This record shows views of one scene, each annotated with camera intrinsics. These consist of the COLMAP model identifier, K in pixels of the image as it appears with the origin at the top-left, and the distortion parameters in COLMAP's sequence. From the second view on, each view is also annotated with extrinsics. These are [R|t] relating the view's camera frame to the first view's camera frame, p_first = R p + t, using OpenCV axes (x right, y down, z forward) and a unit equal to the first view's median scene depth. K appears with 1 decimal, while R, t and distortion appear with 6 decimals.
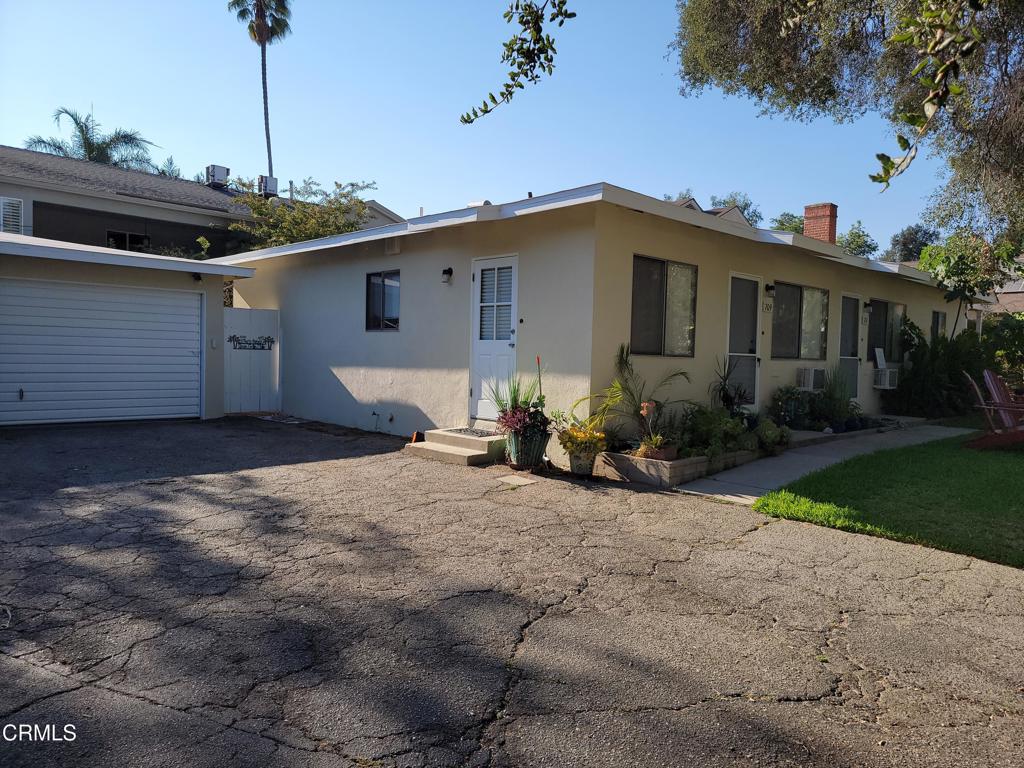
lens RADIAL K [[723.9, 0, 512.0], [0, 723.9, 384.0], [0, 0, 1]] dist [0.077015, -0.069364]
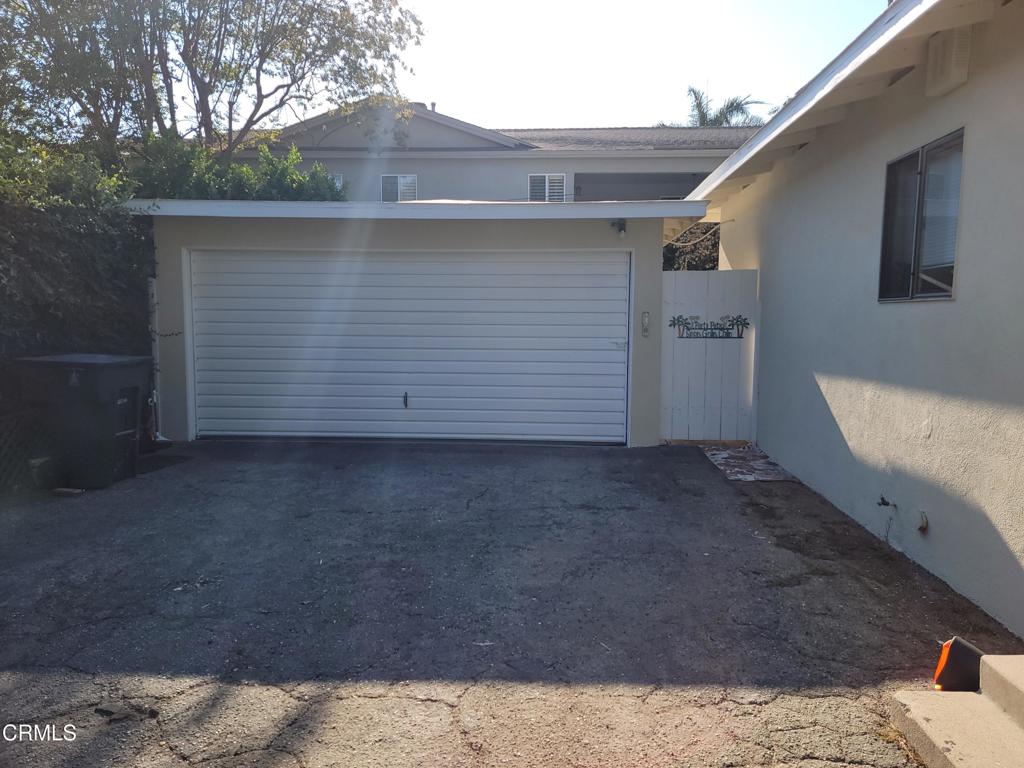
lens RADIAL K [[723.9, 0, 512.0], [0, 723.9, 384.0], [0, 0, 1]] dist [0.077015, -0.069364]
pose [[0.688888, 0.049681, -0.723163, -0.031075], [-0.020905, 0.998595, 0.048689, -0.036966], [0.724566, -0.018423, 0.688959, 0.485659]]
